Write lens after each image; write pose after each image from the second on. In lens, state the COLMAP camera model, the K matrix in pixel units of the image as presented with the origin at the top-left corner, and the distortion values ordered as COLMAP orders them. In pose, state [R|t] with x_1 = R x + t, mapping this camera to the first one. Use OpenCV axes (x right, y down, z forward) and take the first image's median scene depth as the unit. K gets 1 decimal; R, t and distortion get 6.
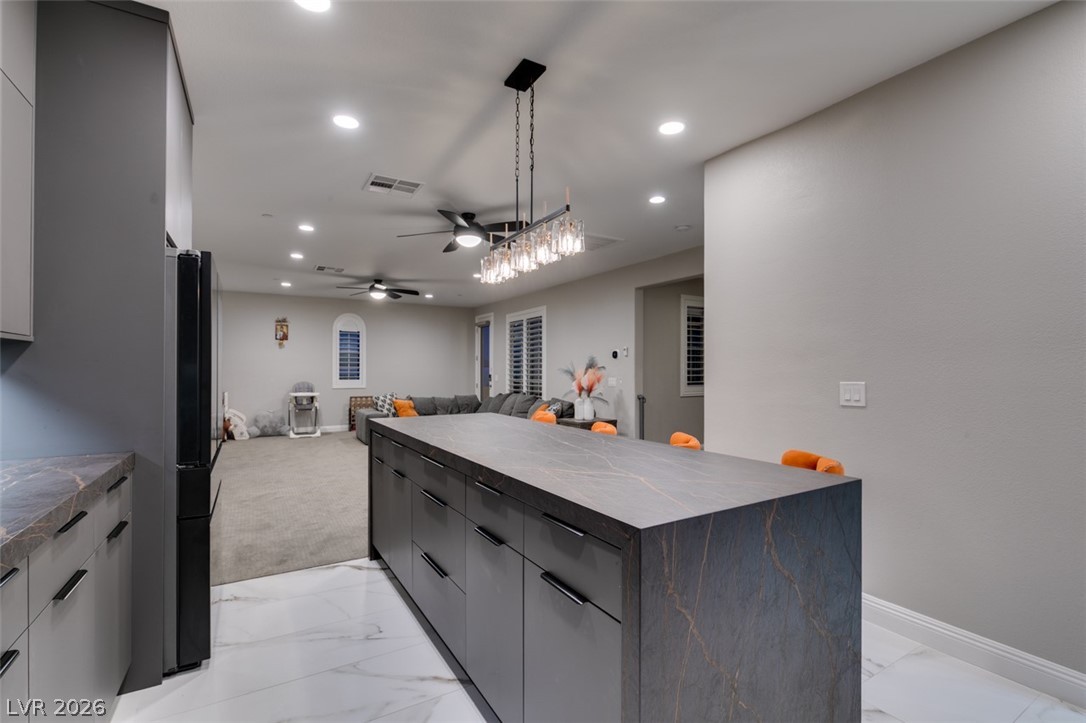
lens RADIAL K [[484.2, 0, 541.0], [0, 484.2, 369.0], [0, 0, 1]] dist [-0.002045, -0.000819]
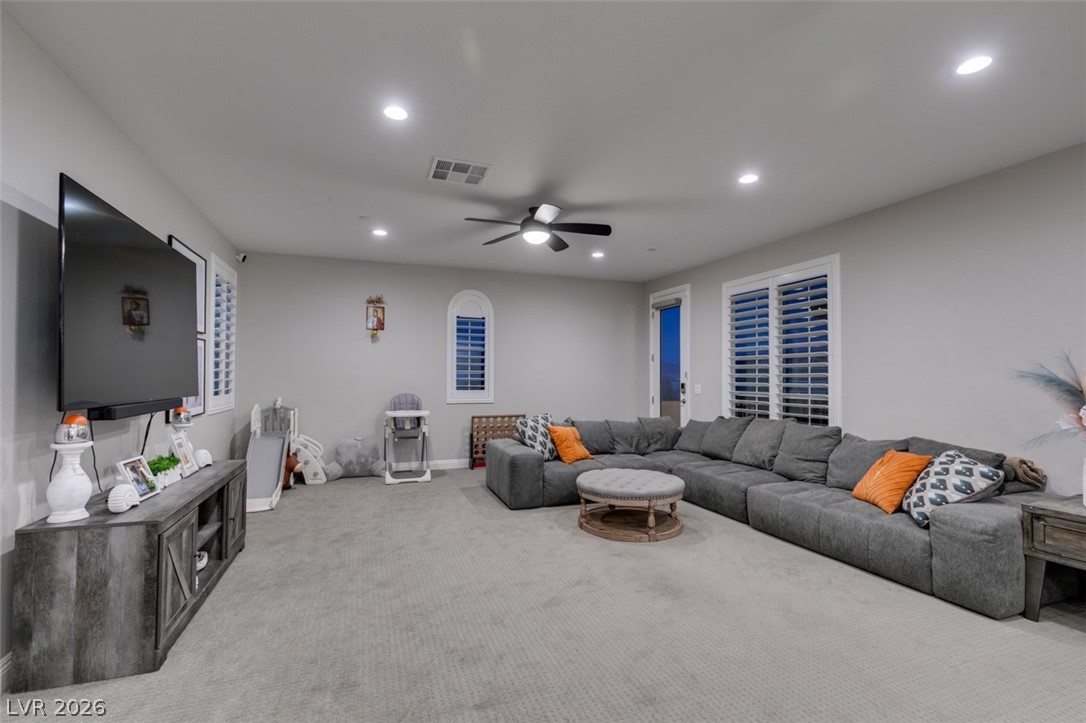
lens RADIAL K [[484.2, 0, 541.0], [0, 484.2, 369.0], [0, 0, 1]] dist [-0.002045, -0.000819]
pose [[0.983718, -0.000050, -0.179721, -0.197525], [-0.002237, 0.999919, -0.012518, 0.001315], [0.179707, 0.012716, 0.983638, 0.396994]]
